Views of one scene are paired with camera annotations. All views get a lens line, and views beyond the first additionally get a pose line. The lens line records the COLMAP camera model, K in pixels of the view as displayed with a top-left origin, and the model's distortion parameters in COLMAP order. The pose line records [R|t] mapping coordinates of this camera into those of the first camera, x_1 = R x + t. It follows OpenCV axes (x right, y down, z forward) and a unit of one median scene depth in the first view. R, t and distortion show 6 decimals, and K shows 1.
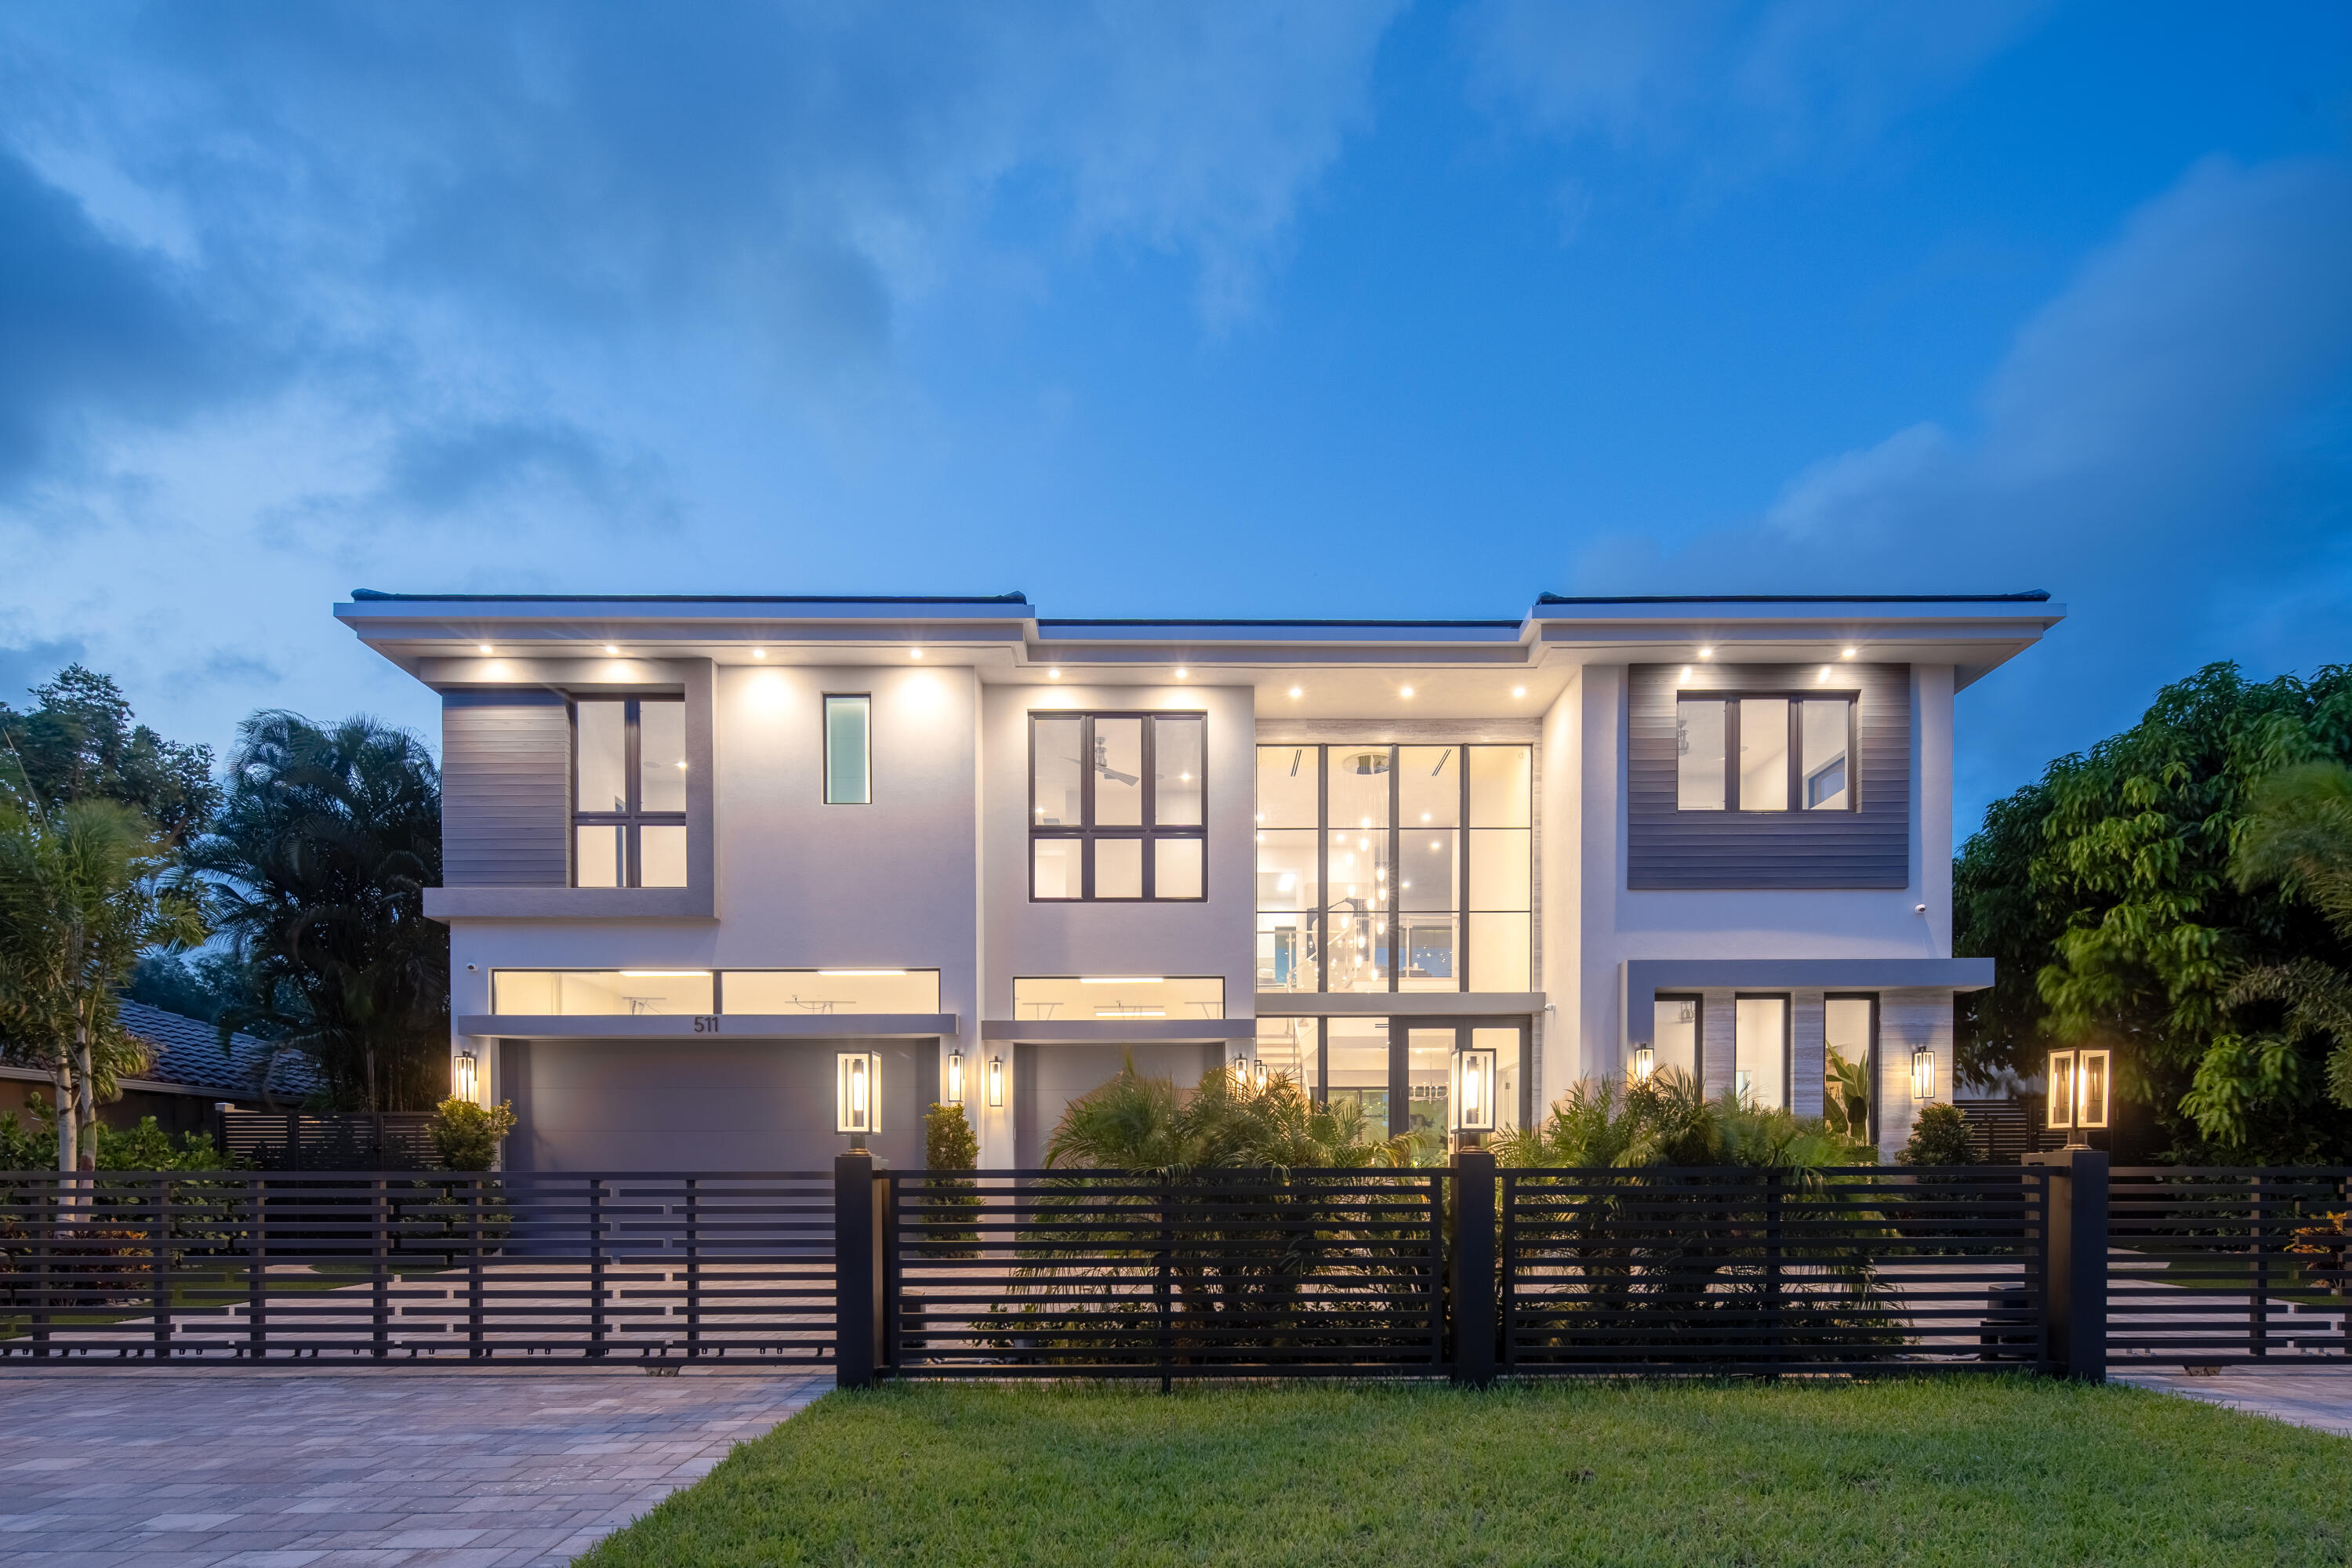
lens RADIAL K [[1126.5, 0, 1204.0], [0, 1126.5, 874.8], [0, 0, 1]] dist [0.001720, 0.000342]
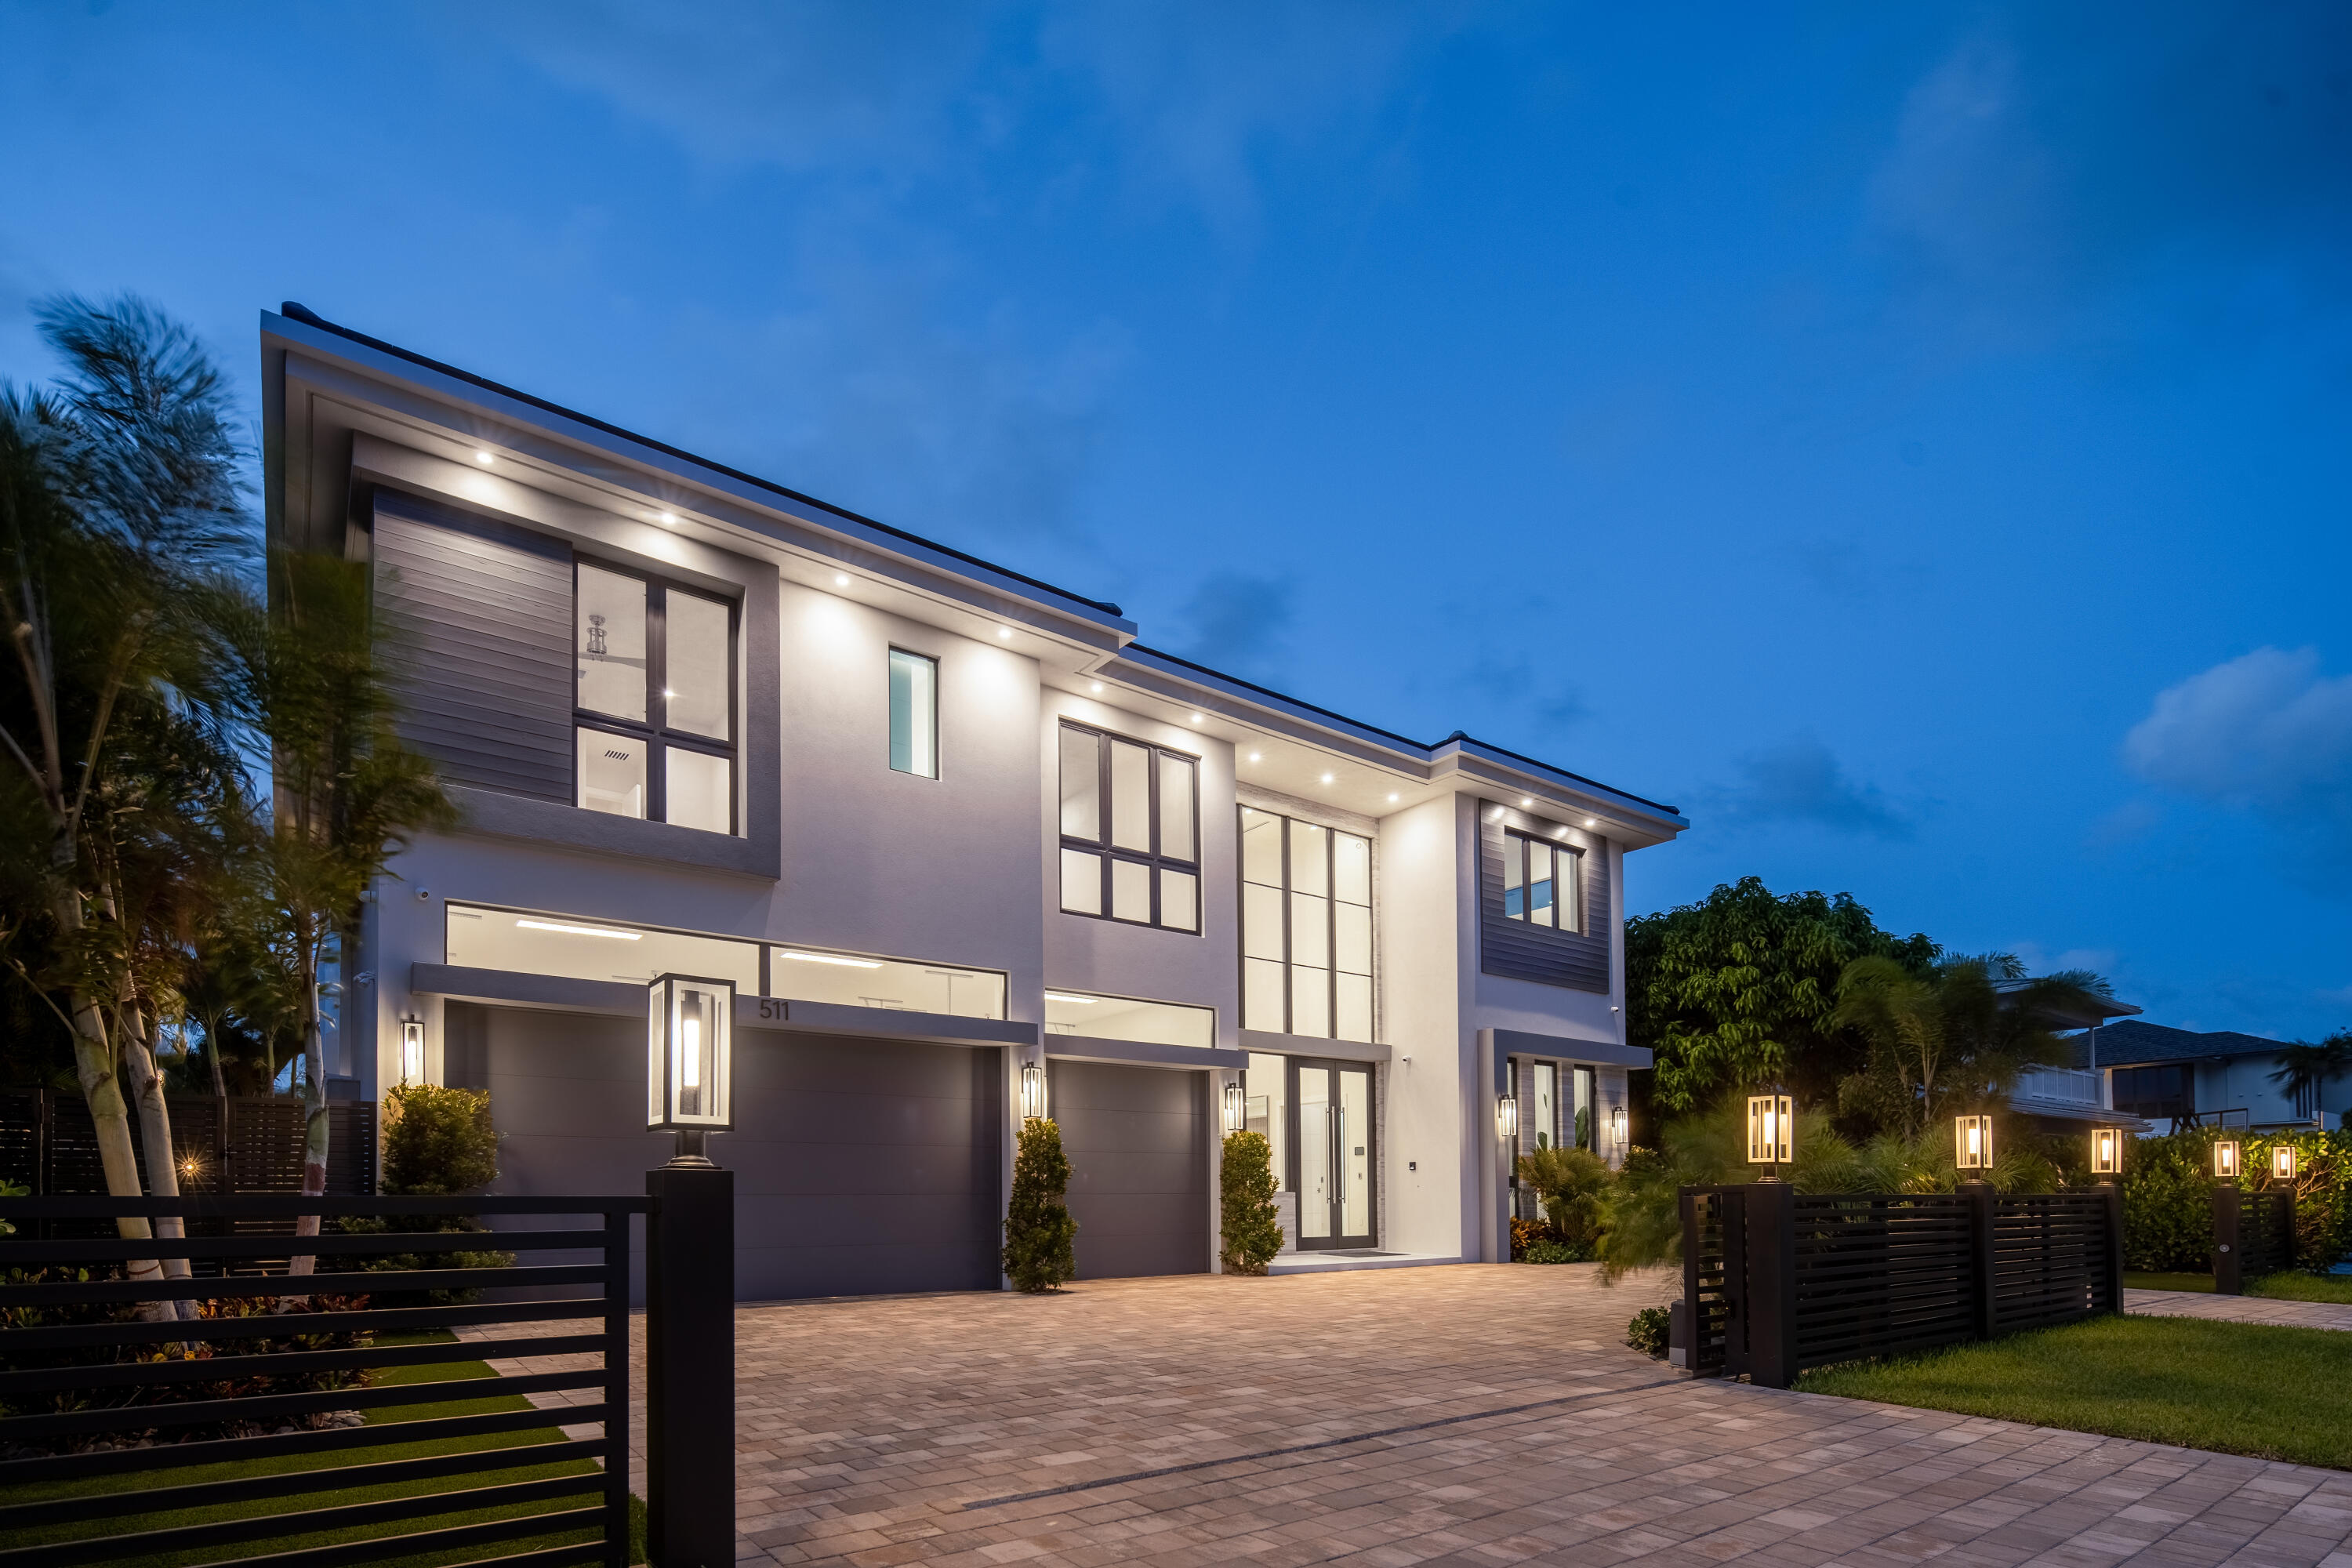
lens RADIAL K [[1078.9, 0, 1180.0], [0, 1078.9, 864.4], [0, 0, 1]] dist [0.001165, -0.000132]
pose [[0.816524, 0.172670, 0.550885, -0.590541], [-0.153361, 0.984814, -0.081369, 0.043376], [-0.556570, -0.018044, 0.830605, 0.168279]]
